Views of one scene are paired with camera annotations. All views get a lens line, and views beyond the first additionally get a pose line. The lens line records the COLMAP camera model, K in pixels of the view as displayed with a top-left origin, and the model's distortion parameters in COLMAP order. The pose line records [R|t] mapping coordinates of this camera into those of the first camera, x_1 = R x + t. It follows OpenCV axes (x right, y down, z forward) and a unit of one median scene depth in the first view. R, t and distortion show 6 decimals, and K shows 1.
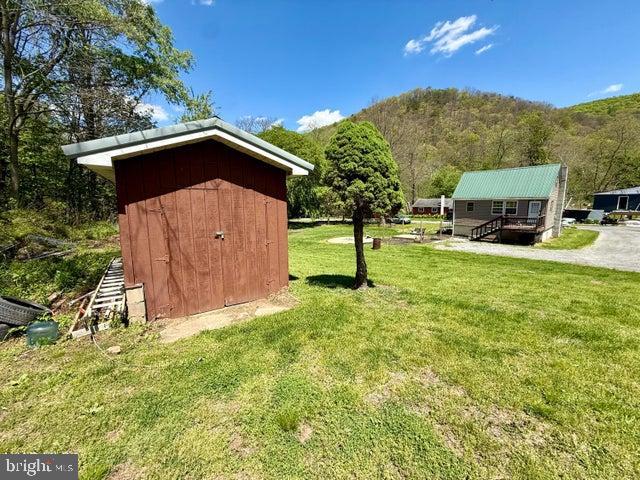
lens RADIAL K [[253.5, 0, 319.5], [0, 253.5, 239.1], [0, 0, 1]] dist [-0.000609, 0.001104]
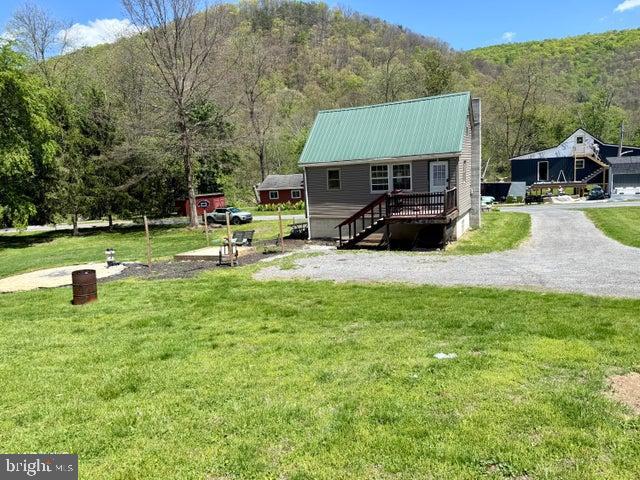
lens RADIAL K [[448.8, 0, 321.3], [0, 448.8, 238.3], [0, 0, 1]] dist [0.046062, -0.050012]
pose [[0.904962, -0.082883, 0.417343, 0.201121], [0.097306, 0.995165, -0.013361, -0.005250], [-0.414218, 0.052702, 0.908651, 0.230297]]
